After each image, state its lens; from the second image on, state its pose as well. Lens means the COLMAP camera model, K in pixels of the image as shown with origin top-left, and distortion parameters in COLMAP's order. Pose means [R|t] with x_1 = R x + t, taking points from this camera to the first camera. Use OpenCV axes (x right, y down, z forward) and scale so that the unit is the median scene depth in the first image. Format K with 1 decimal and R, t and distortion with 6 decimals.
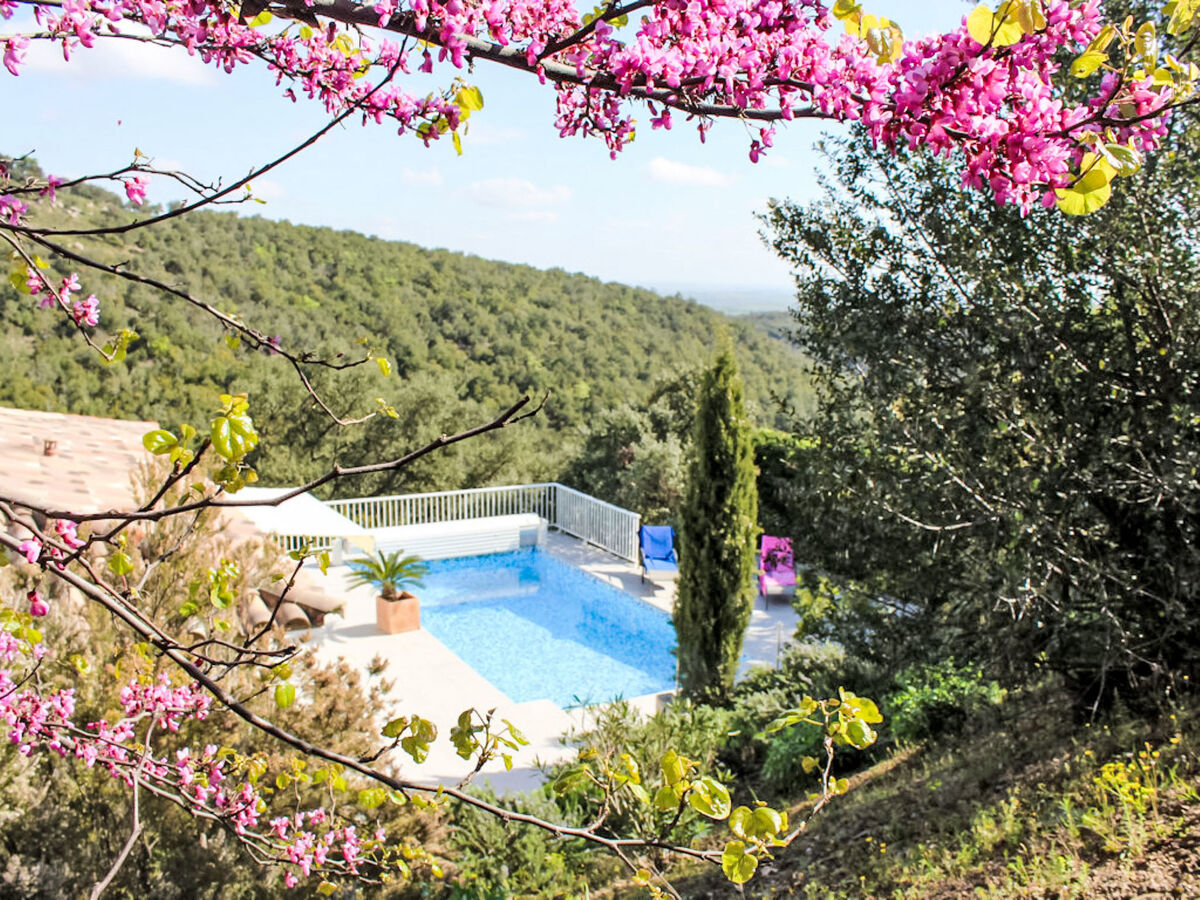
lens RADIAL K [[1172.3, 0, 587.3], [0, 1172.3, 482.3], [0, 0, 1]] dist [-0.069907, 0.000000]
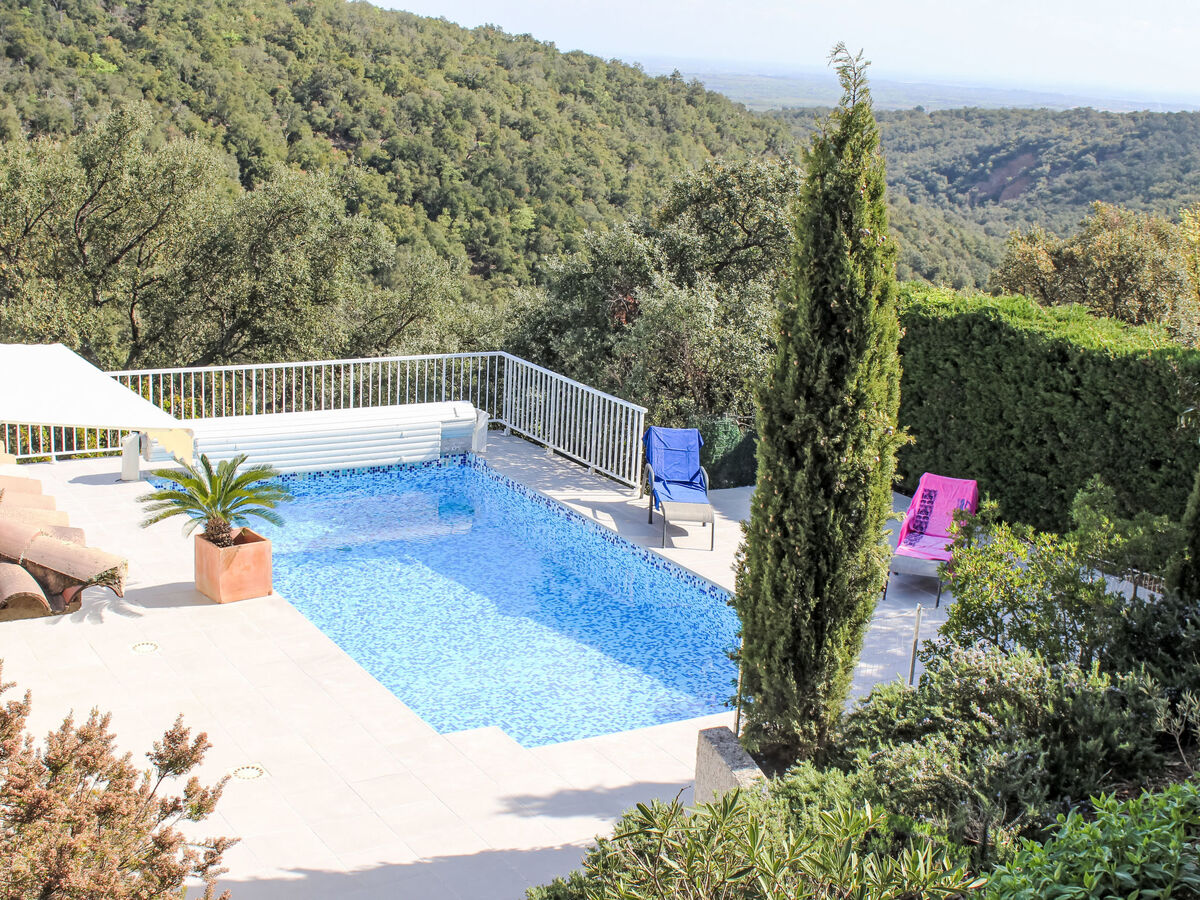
lens RADIAL K [[1760.8, 0, 584.1], [0, 1760.8, 428.9], [0, 0, 1]] dist [0.044968, 0.000000]
pose [[0.998994, 0.027872, 0.035142, -0.016701], [-0.029201, 0.998855, 0.037886, 0.005111], [-0.034046, -0.038874, 0.998664, 0.100534]]
